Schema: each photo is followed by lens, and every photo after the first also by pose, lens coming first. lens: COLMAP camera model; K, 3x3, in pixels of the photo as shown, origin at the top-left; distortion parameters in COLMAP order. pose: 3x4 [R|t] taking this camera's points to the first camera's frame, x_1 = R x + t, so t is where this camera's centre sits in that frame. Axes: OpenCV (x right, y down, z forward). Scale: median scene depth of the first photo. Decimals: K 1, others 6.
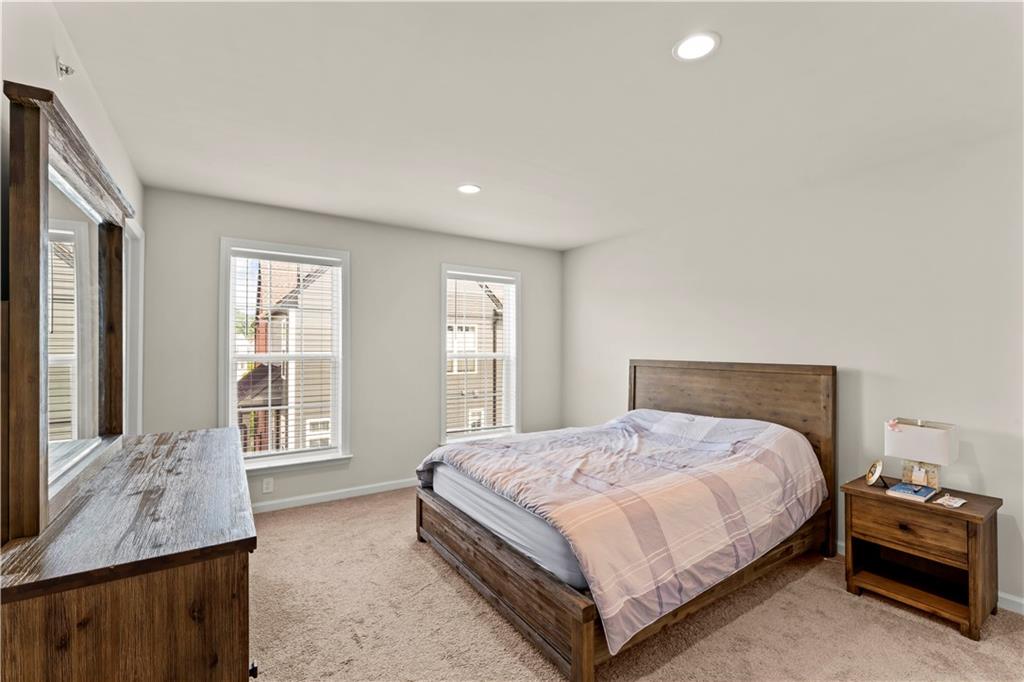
lens RADIAL K [[449.2, 0, 512.0], [0, 449.2, 341.0], [0, 0, 1]] dist [-0.000107, -0.000030]
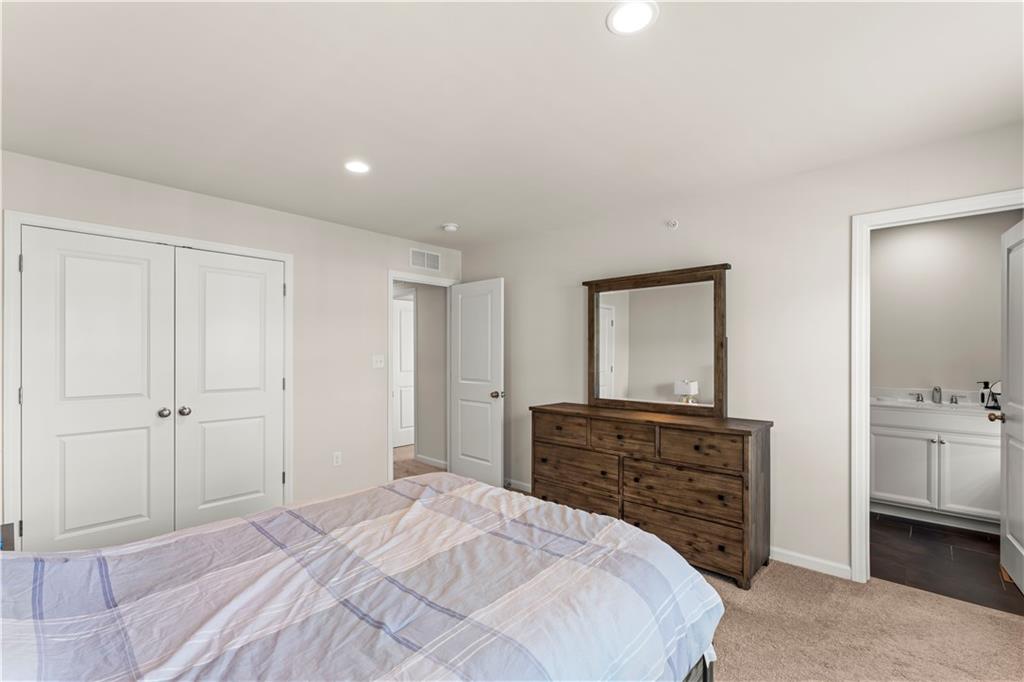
lens RADIAL K [[449.2, 0, 512.0], [0, 449.2, 341.0], [0, 0, 1]] dist [-0.000107, -0.000030]
pose [[-0.965941, -0.004705, -0.258719, 0.192593], [0.002588, 0.999609, -0.027840, 0.011846], [0.258749, -0.027562, -0.965551, 1.865329]]
